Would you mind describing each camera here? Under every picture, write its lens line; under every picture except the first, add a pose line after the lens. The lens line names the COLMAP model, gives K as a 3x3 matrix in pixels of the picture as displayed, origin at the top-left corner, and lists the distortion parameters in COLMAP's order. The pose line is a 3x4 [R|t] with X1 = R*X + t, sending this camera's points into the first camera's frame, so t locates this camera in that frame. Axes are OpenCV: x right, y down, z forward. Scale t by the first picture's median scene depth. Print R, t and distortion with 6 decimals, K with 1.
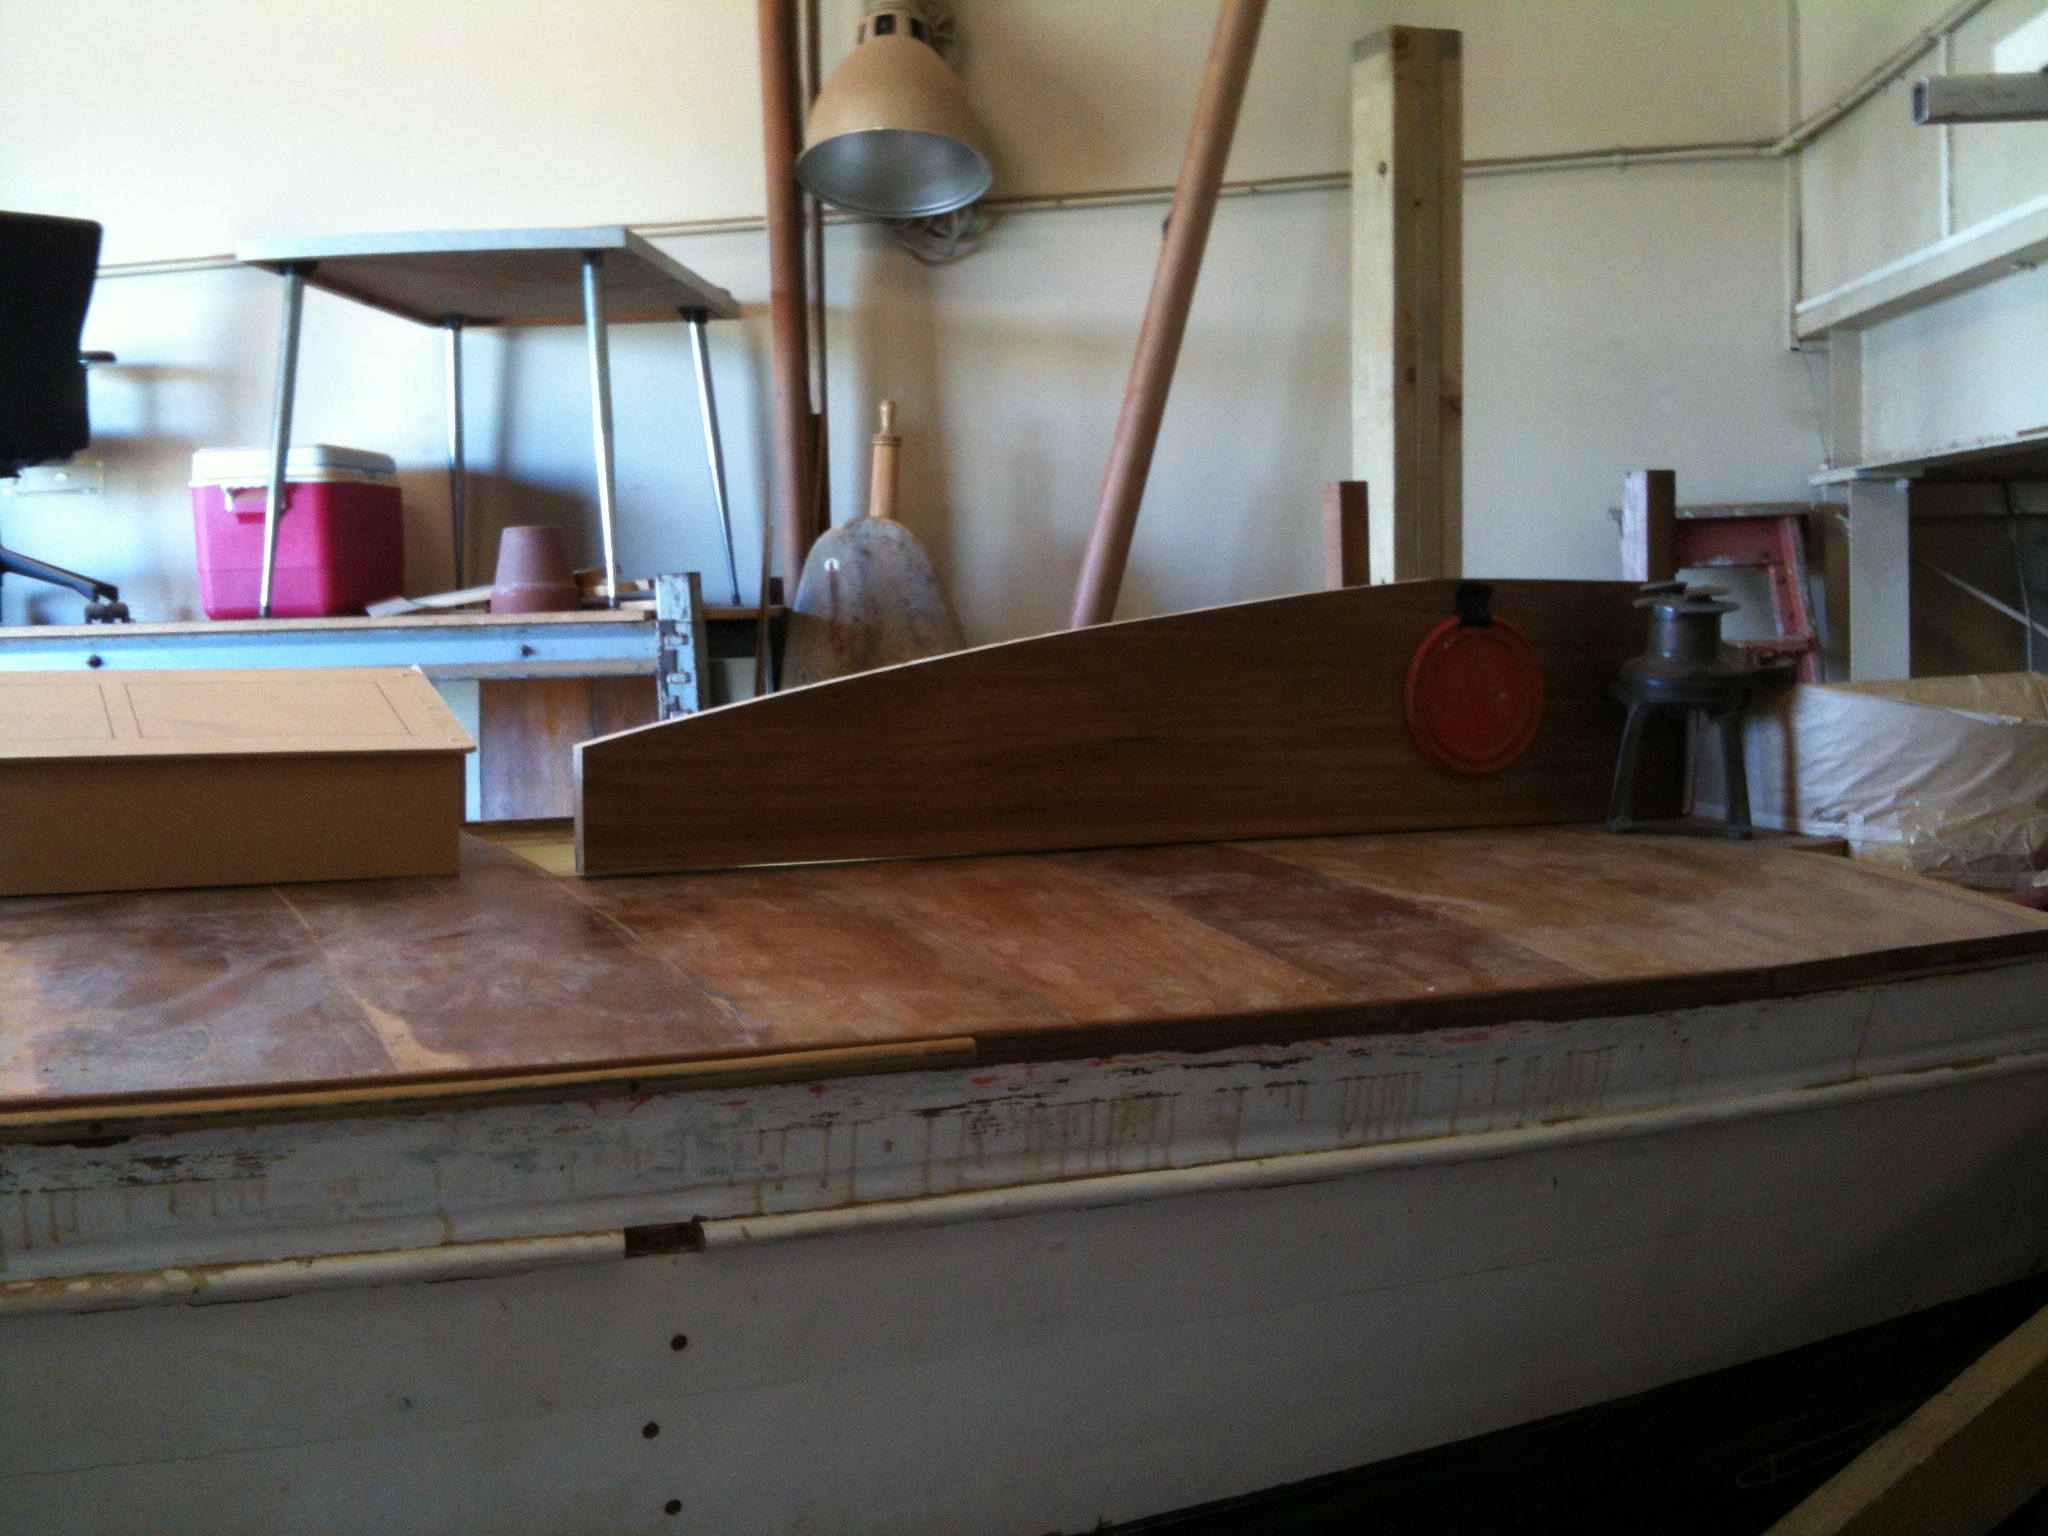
lens RADIAL K [[2187.2, 0, 1023.3], [0, 2187.2, 709.9], [0, 0, 1]] dist [0.110827, -0.412533]
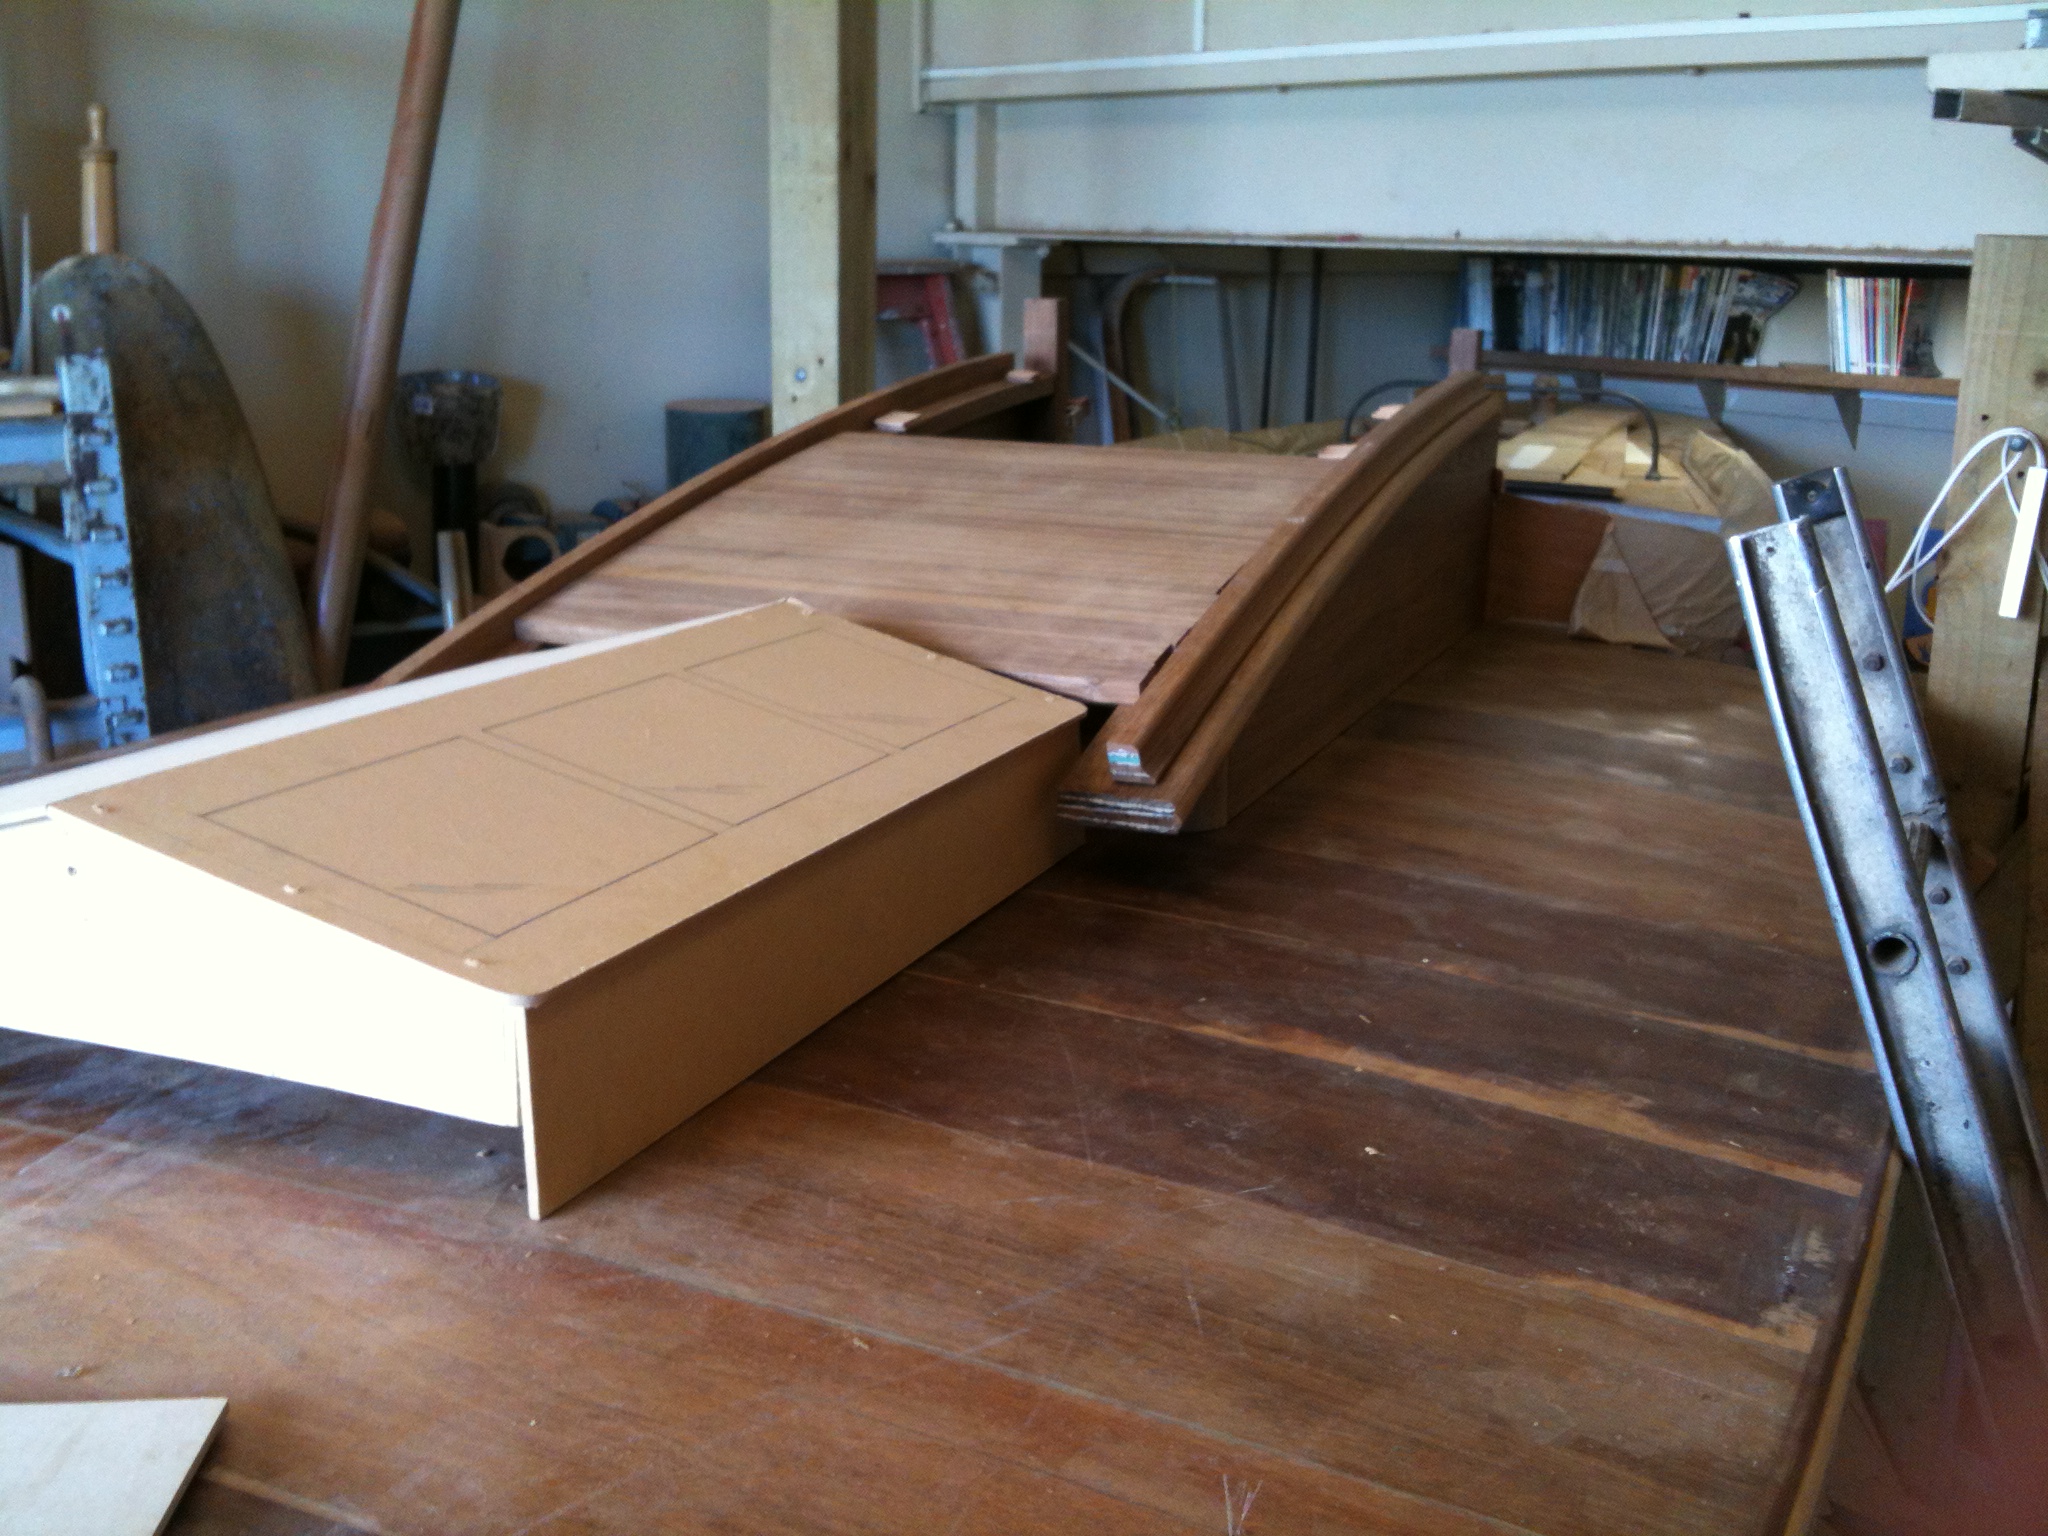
lens RADIAL K [[2187.2, 0, 1023.3], [0, 2187.2, 709.9], [0, 0, 1]] dist [0.110827, -0.412533]
pose [[0.731472, -0.112989, 0.672445, -0.389940], [-0.001086, 0.985981, 0.166854, -0.058046], [-0.681870, -0.122779, 0.721095, 0.163554]]
